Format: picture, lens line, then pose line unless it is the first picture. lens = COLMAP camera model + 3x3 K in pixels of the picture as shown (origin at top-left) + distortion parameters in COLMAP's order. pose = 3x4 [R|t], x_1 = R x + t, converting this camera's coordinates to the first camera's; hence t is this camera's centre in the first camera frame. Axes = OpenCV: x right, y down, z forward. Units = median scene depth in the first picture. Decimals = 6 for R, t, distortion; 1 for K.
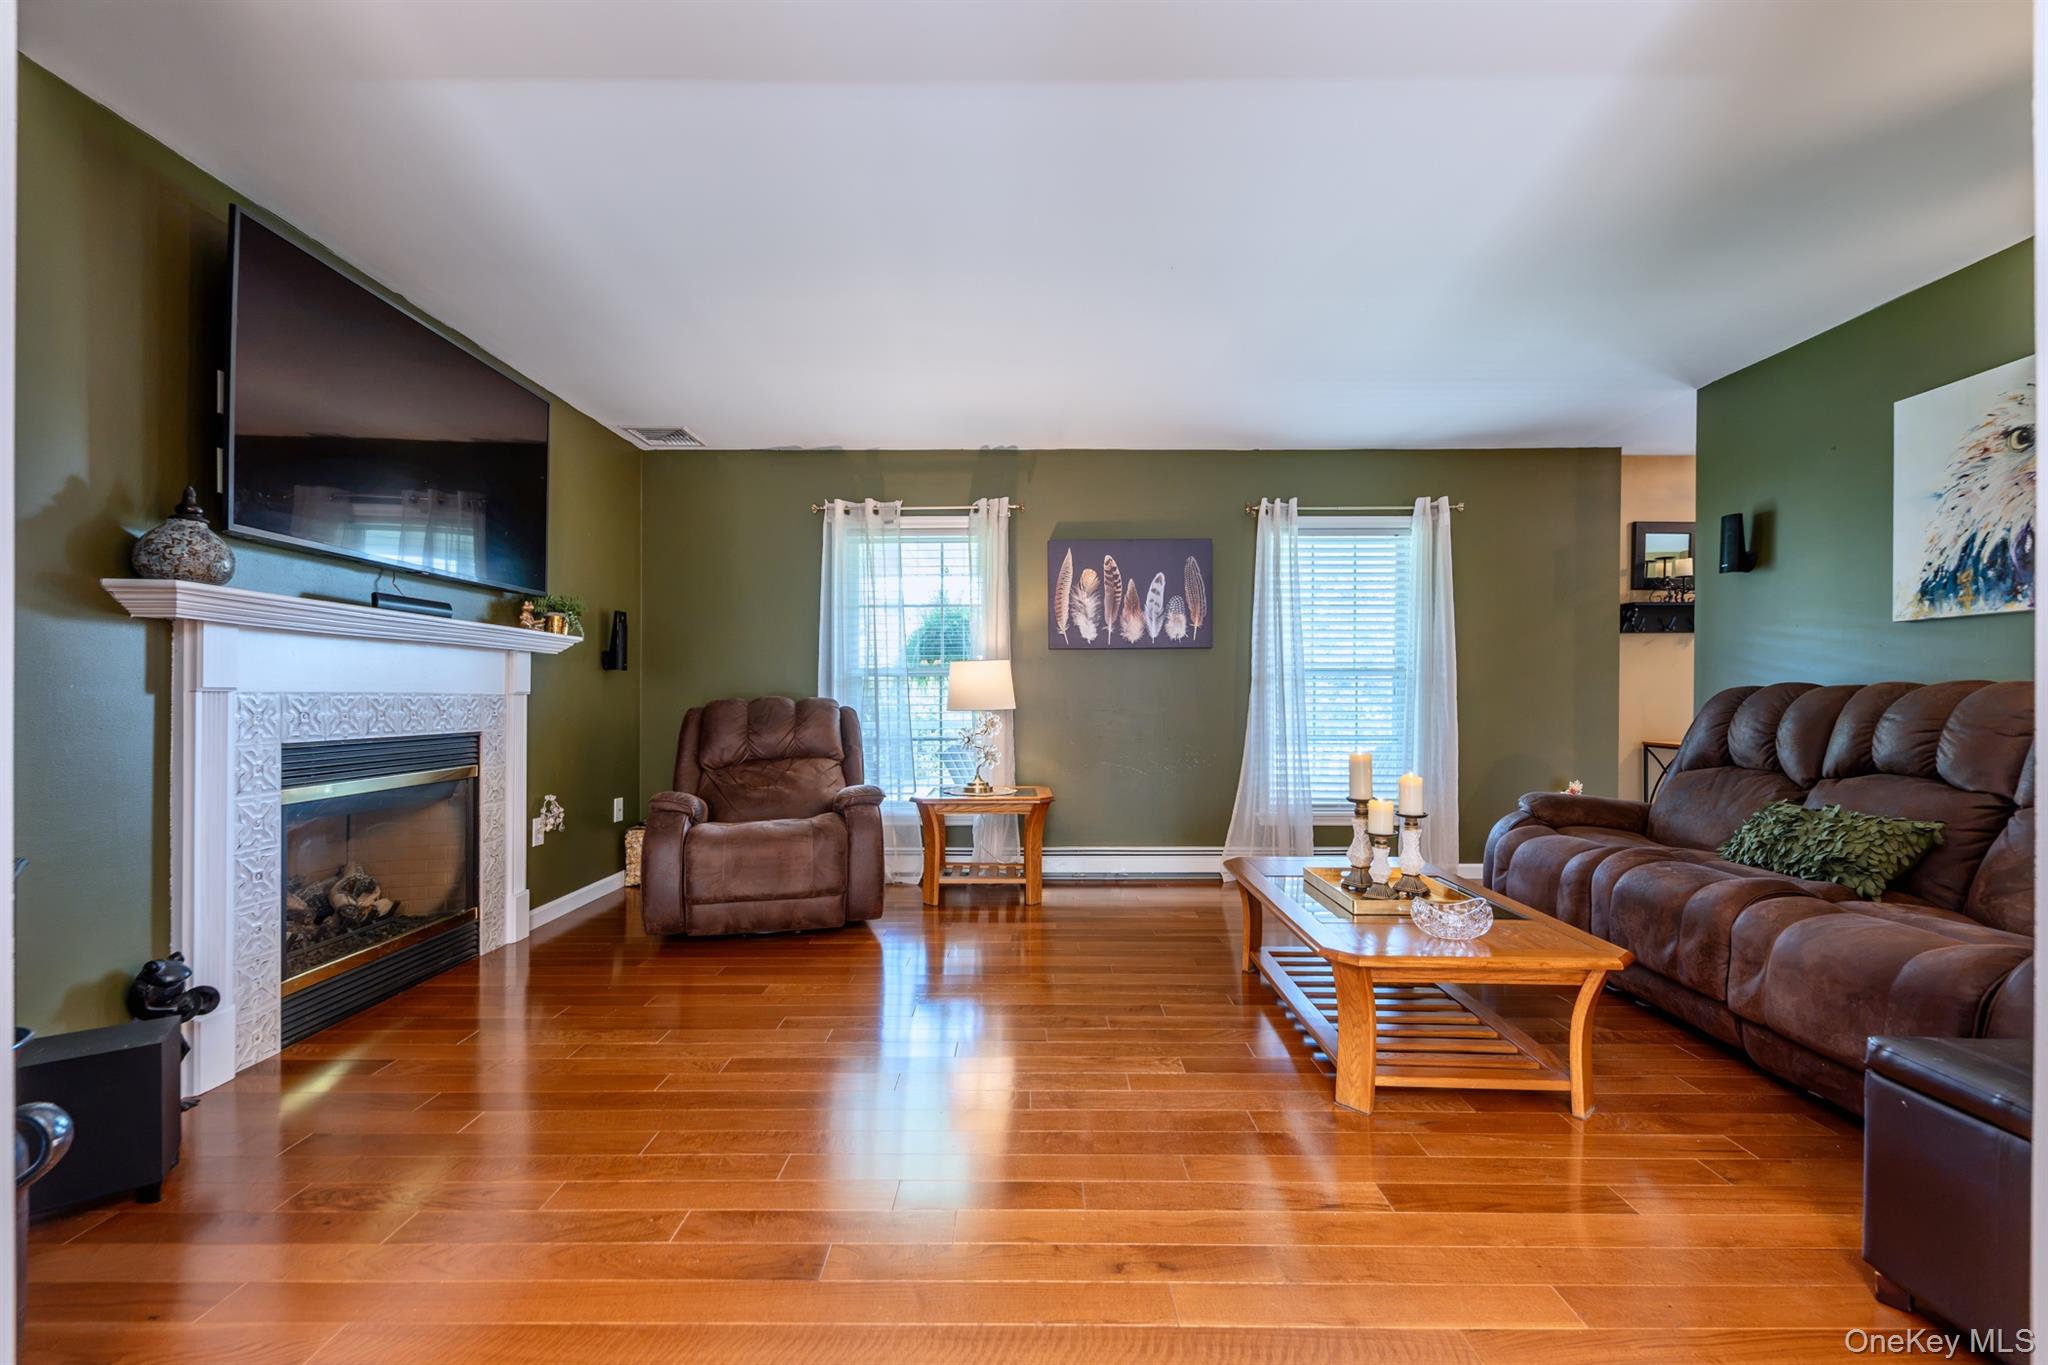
lens RADIAL K [[850.1, 0, 1025.4], [0, 850.1, 686.1], [0, 0, 1]] dist [0.000952, 0.000111]
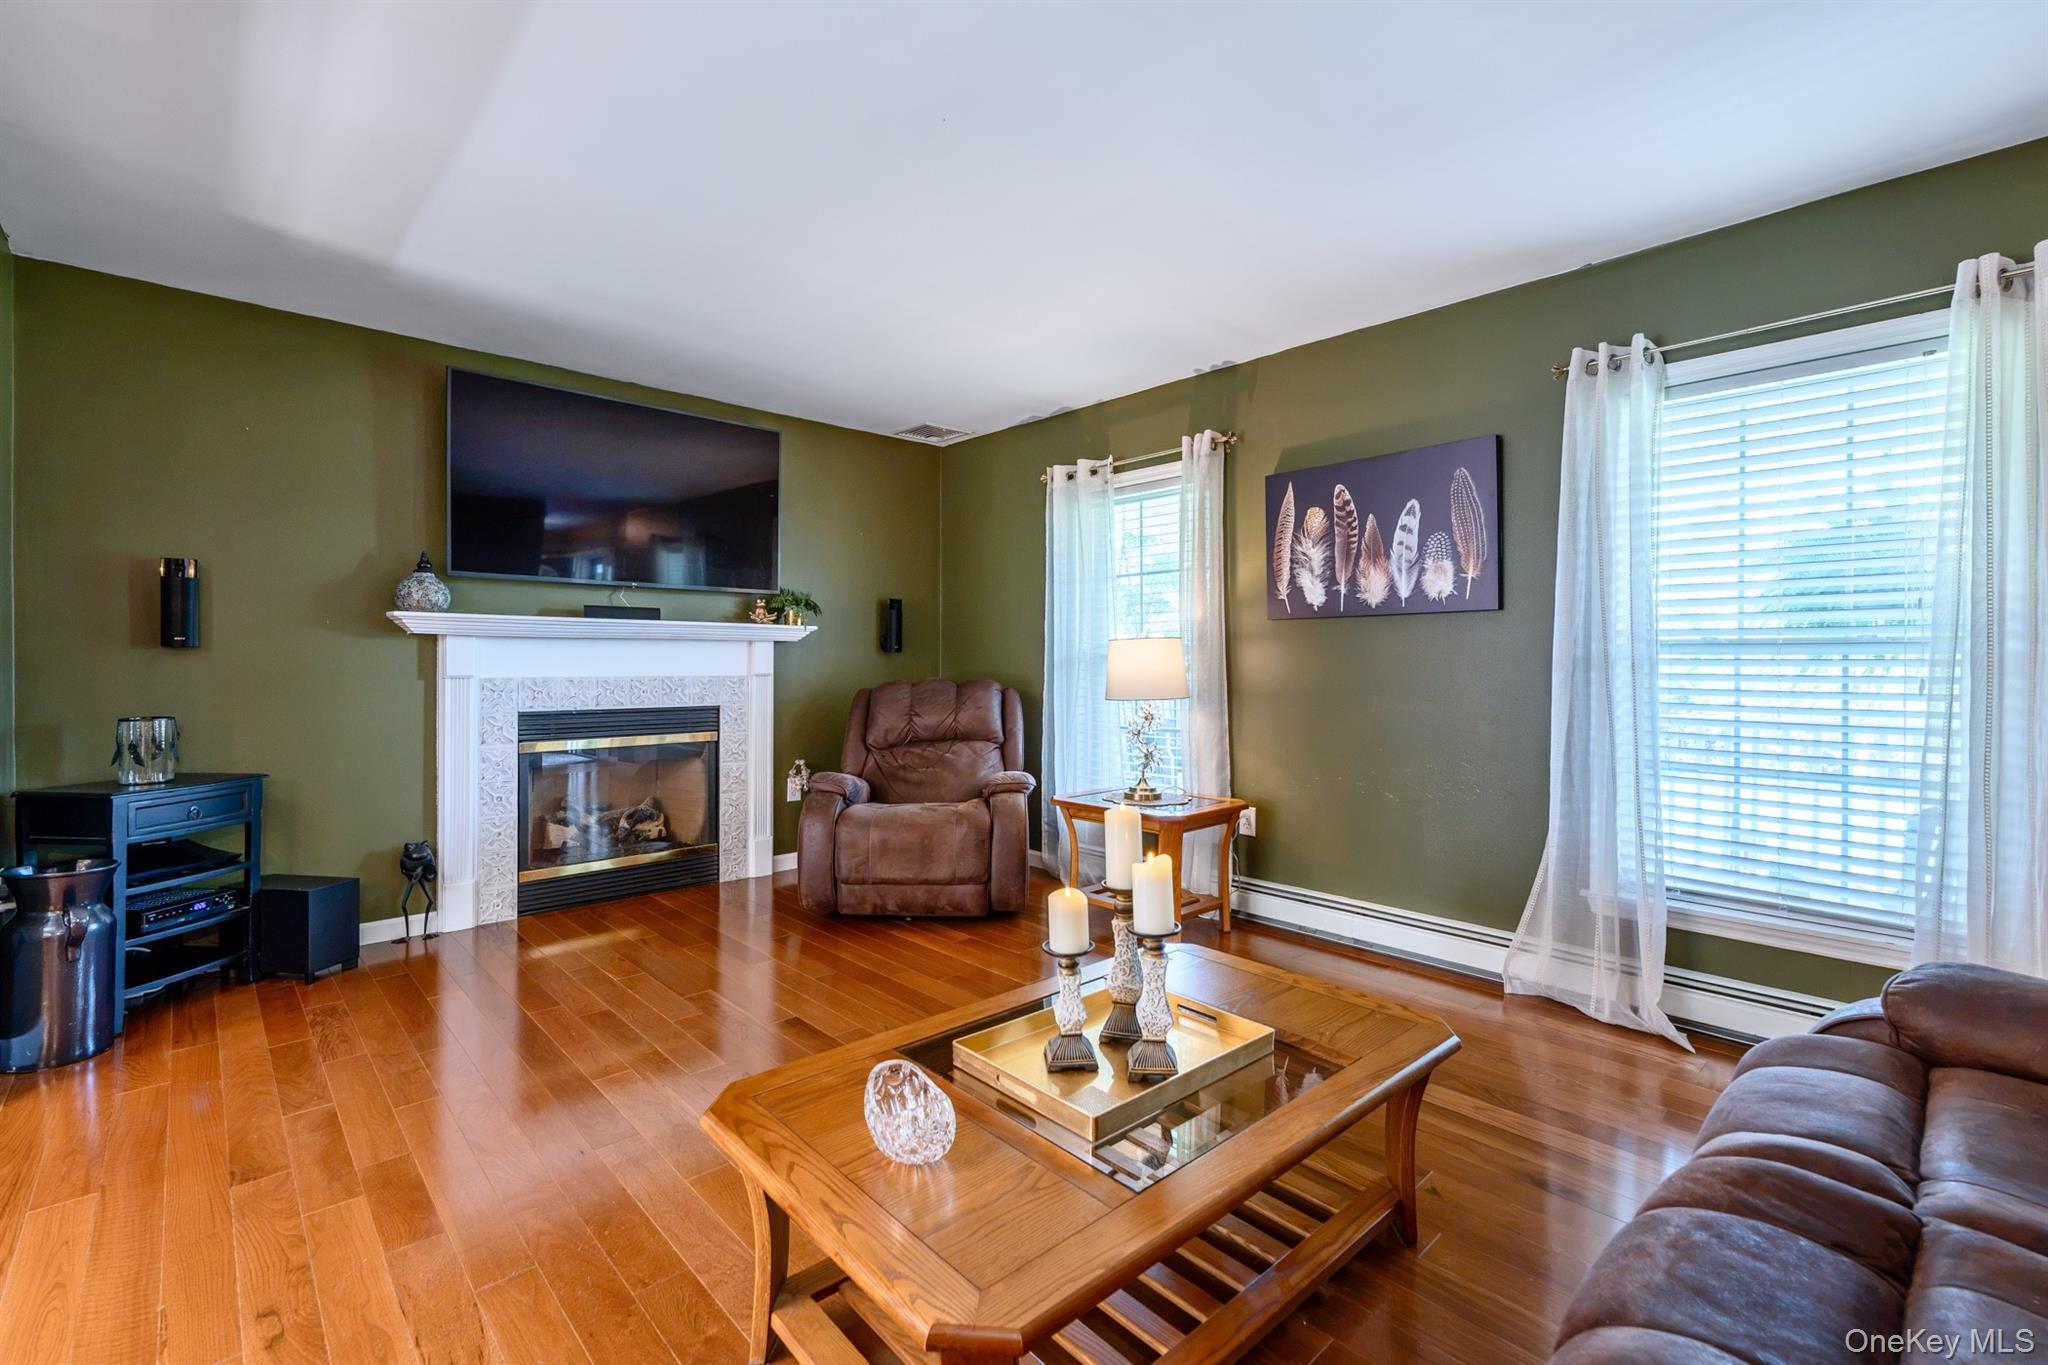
lens RADIAL K [[887.8, 0, 1027.0], [0, 887.8, 665.6], [0, 0, 1]] dist [0.002795, 0.000382]
pose [[0.691152, 0.005890, -0.722685, 0.616328], [0.007001, 0.999865, 0.014845, -0.022050], [0.722675, -0.015319, 0.691018, 0.407886]]
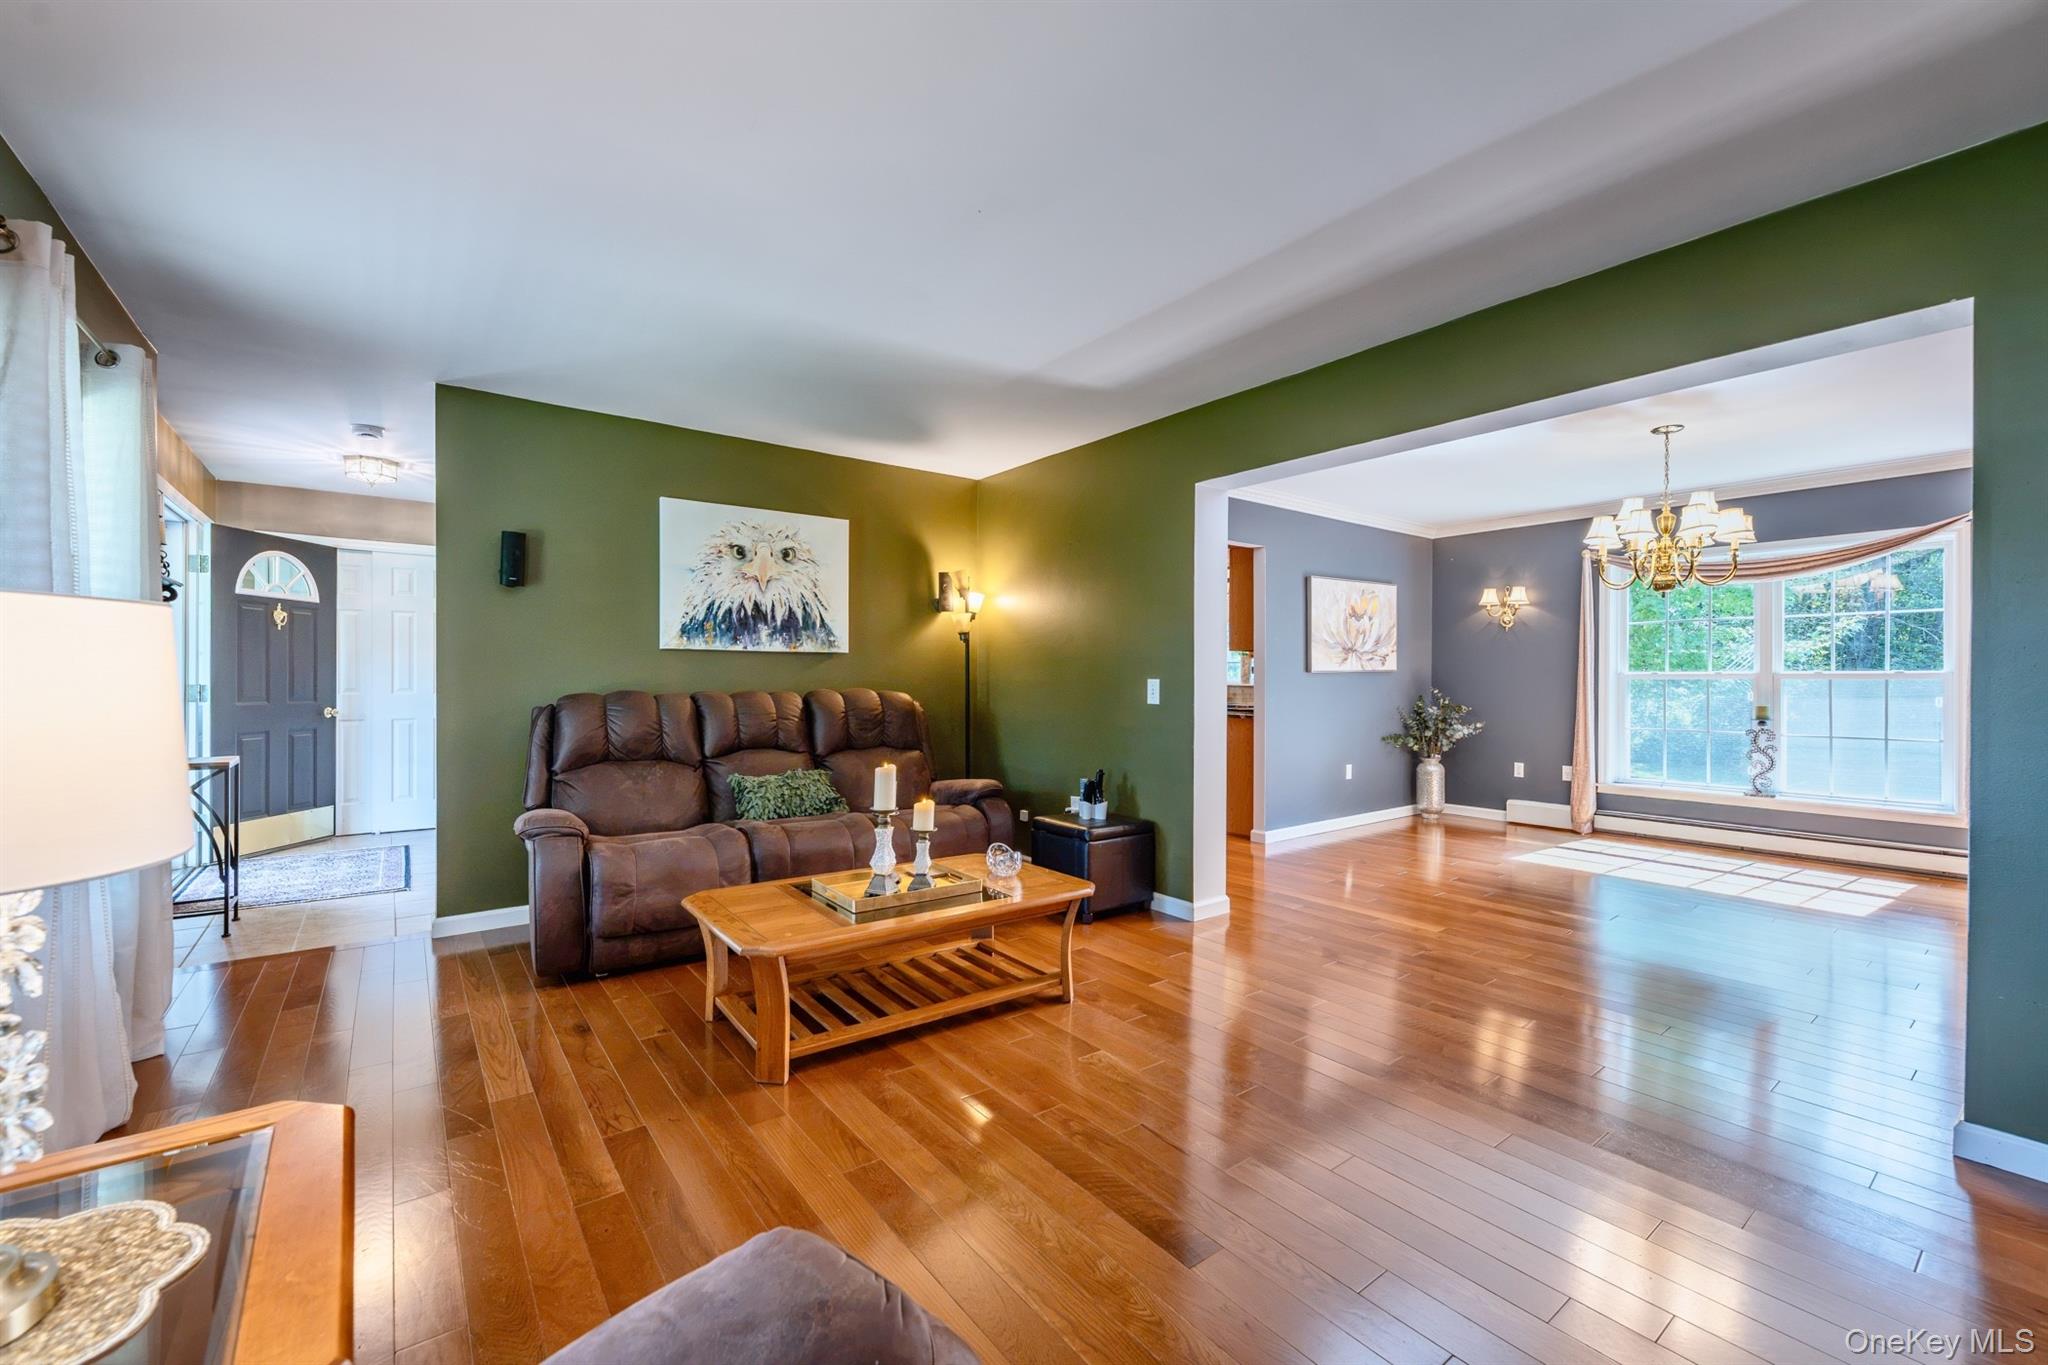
lens RADIAL K [[835.8, 0, 1026.8], [0, 835.8, 696.2], [0, 0, 1]] dist [0.001940, 0.000007]
pose [[-0.609722, -0.017028, 0.792433, -0.415881], [-0.014072, 0.999844, 0.010658, -0.015145], [-0.792491, -0.004652, -0.609866, 1.167098]]
